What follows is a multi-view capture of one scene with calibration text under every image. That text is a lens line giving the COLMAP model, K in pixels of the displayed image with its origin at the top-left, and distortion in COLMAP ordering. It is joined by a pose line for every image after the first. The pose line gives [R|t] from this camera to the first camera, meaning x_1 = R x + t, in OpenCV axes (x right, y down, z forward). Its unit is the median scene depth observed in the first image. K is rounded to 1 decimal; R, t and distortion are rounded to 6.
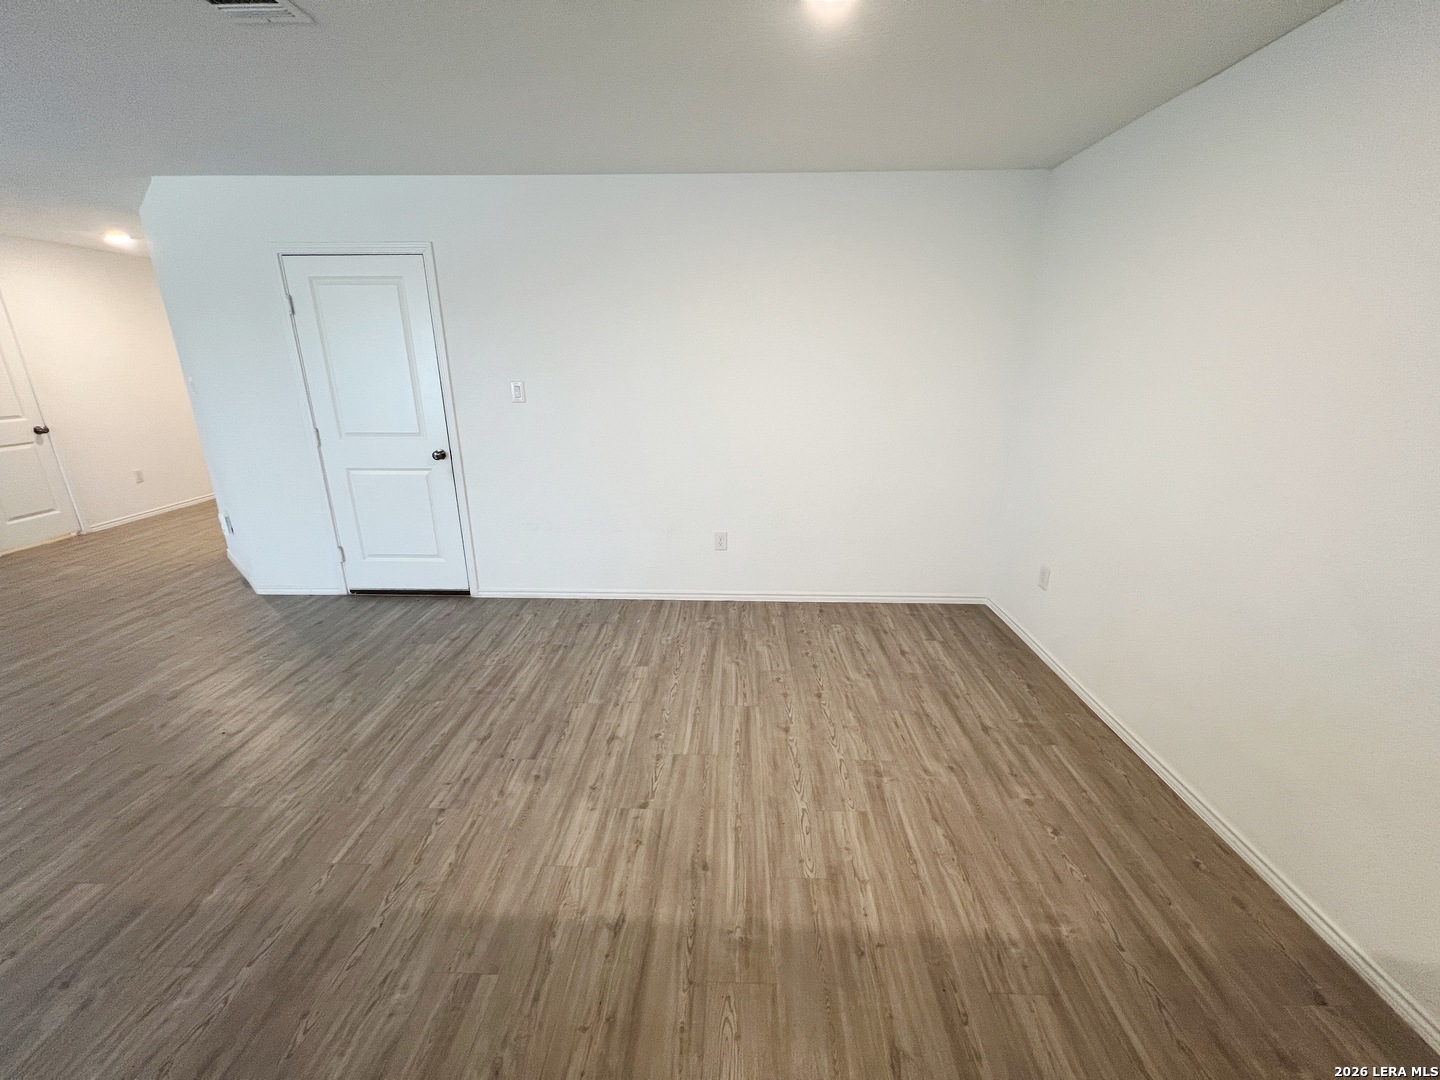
lens RADIAL K [[577.4, 0, 717.8], [0, 577.4, 539.1], [0, 0, 1]] dist [0.000382, 0.000633]
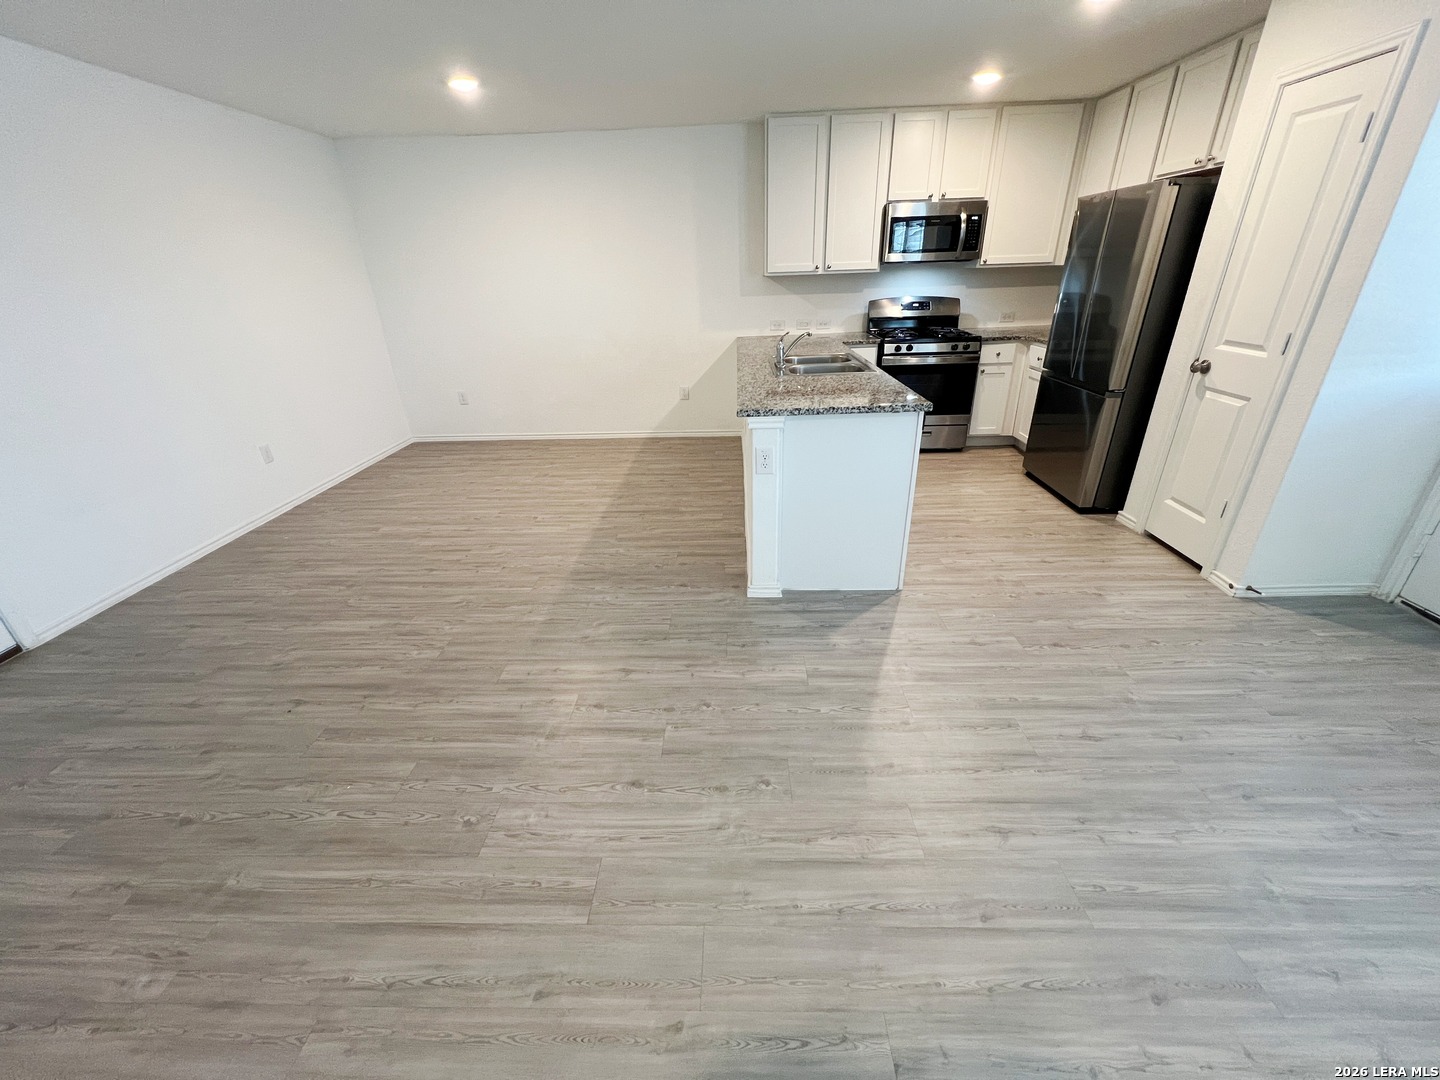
lens RADIAL K [[577.4, 0, 719.9], [0, 577.4, 541.0], [0, 0, 1]] dist [0.000382, 0.000633]
pose [[-0.009814, -0.428454, 0.903510, -1.481129], [0.327429, 0.852364, 0.407757, -0.029181], [-0.944825, 0.299837, 0.131923, 0.177370]]
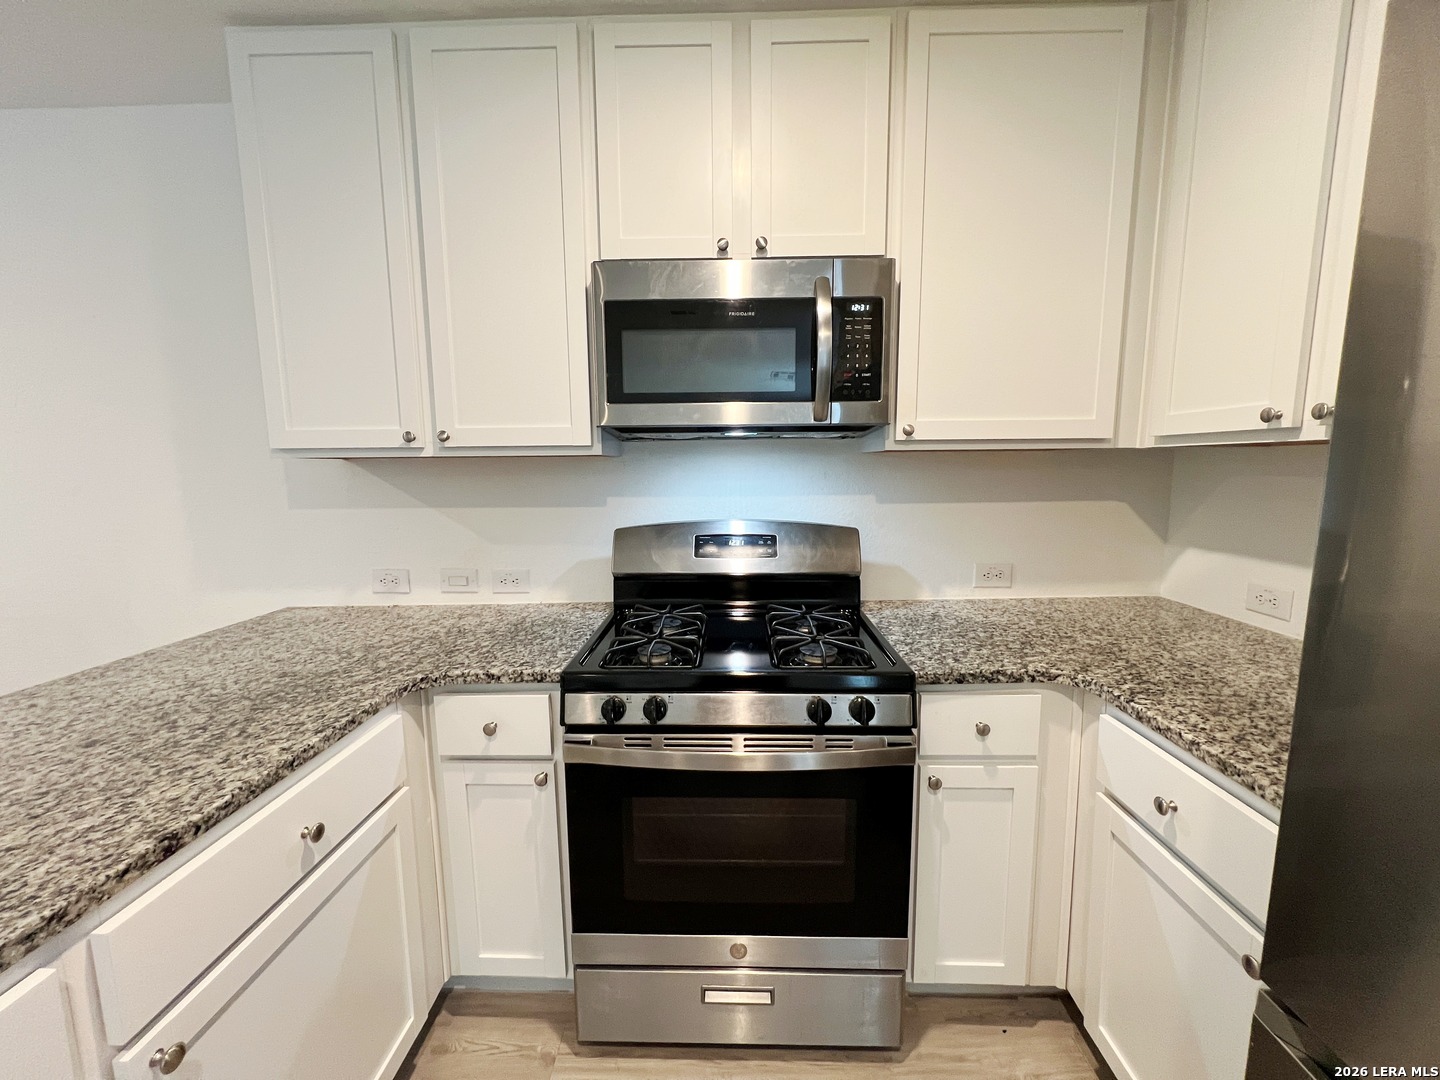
lens RADIAL K [[577.4, 0, 720.6], [0, 577.4, 538.2], [0, 0, 1]] dist [0.000382, 0.000633]
pose [[-0.014040, -0.128822, 0.991568, -0.102080], [0.306282, 0.943444, 0.126906, 0.199336], [-0.951837, 0.305481, 0.026210, -0.419932]]
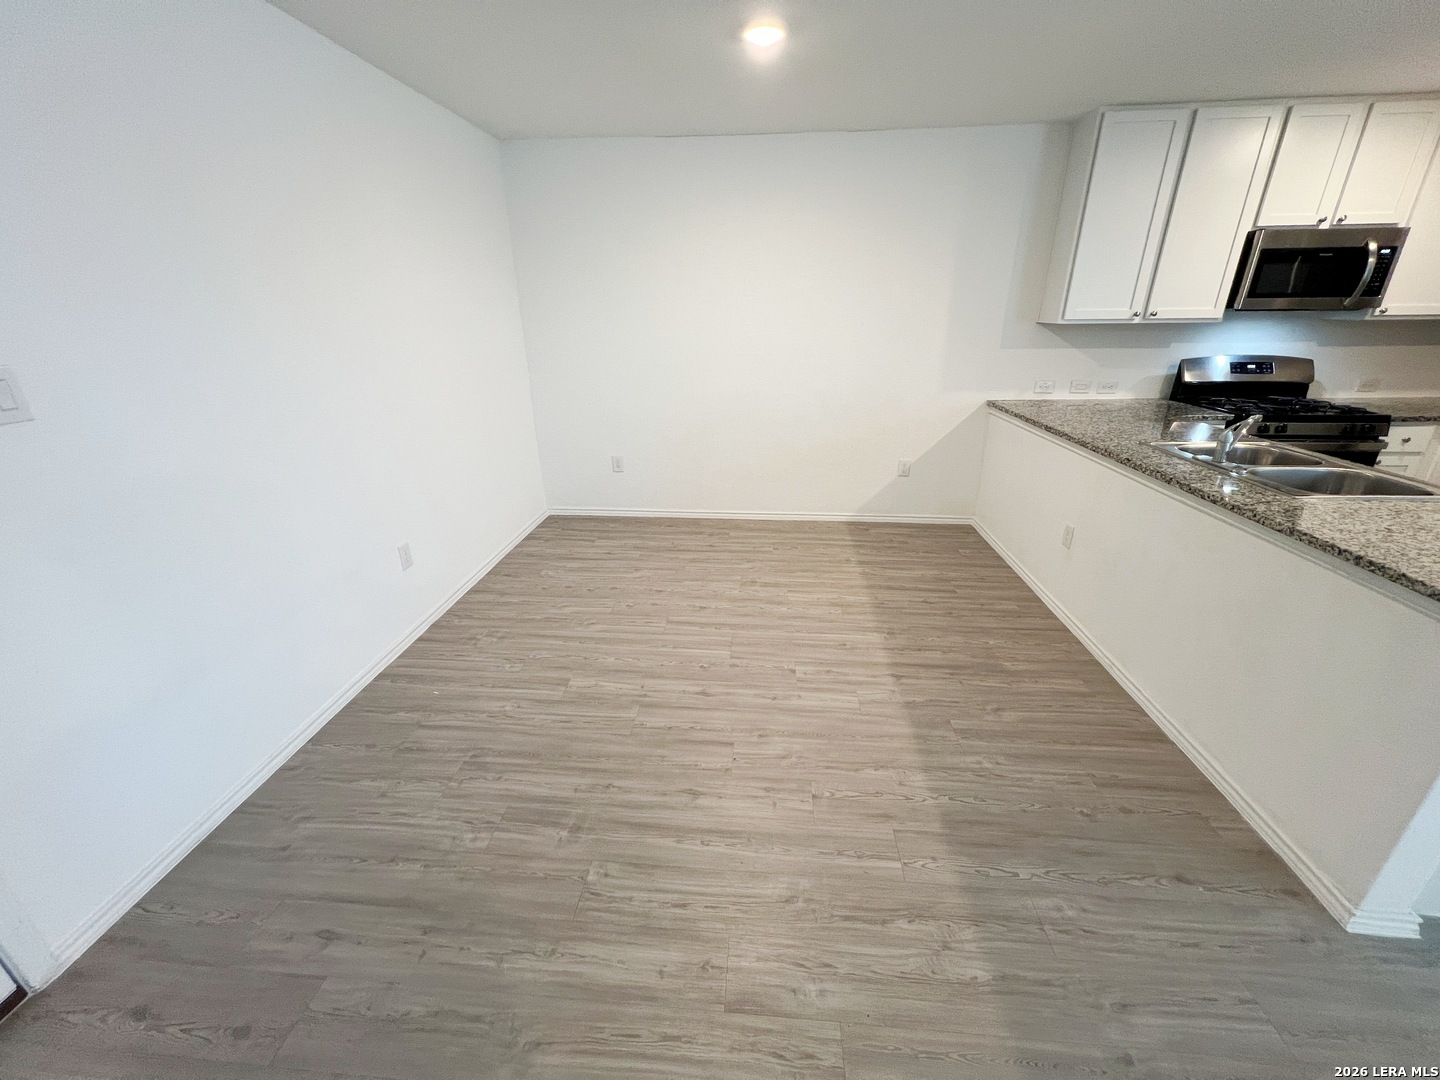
lens RADIAL K [[577.4, 0, 719.6], [0, 577.4, 541.4], [0, 0, 1]] dist [0.000382, 0.000633]
pose [[0.047120, -0.378132, 0.924552, -0.949150], [0.307125, 0.886228, 0.346806, -0.212422], [-0.950502, 0.267612, 0.157893, 0.707479]]
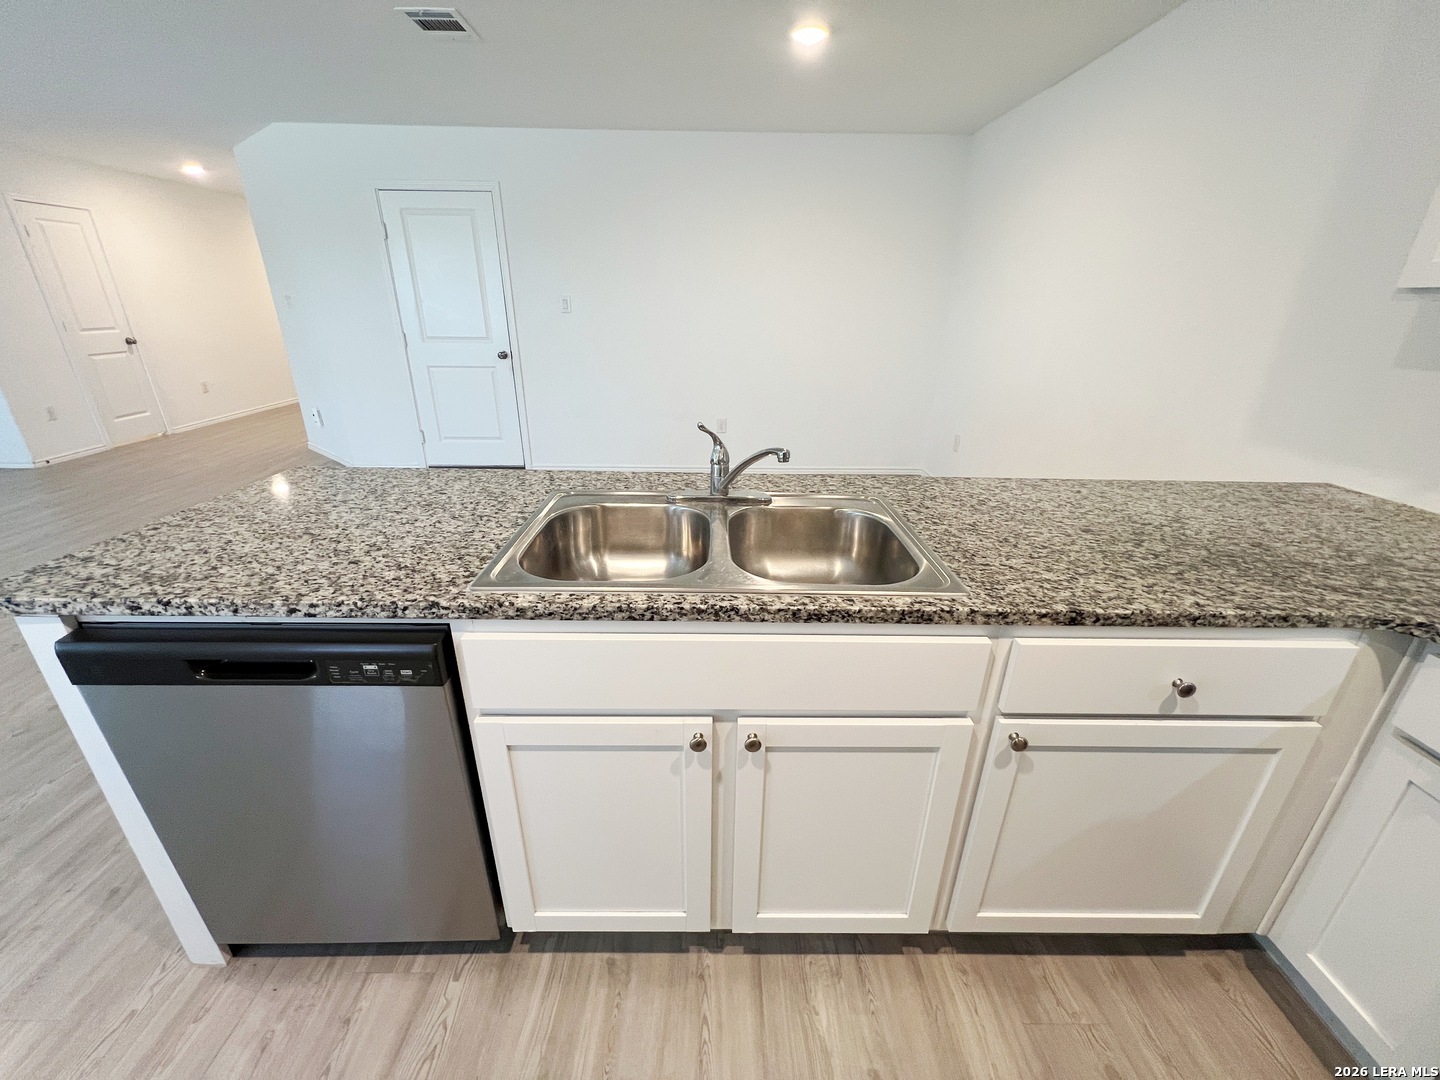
lens RADIAL K [[580.2, 0, 718.5], [0, 580.2, 537.6], [0, 0, 1]] dist [0.002657, -0.000126]
pose [[0.998989, -0.007117, 0.044394, -0.087048], [0.003472, 0.996654, 0.081657, 0.208701], [-0.044827, -0.081420, 0.995671, -0.455519]]
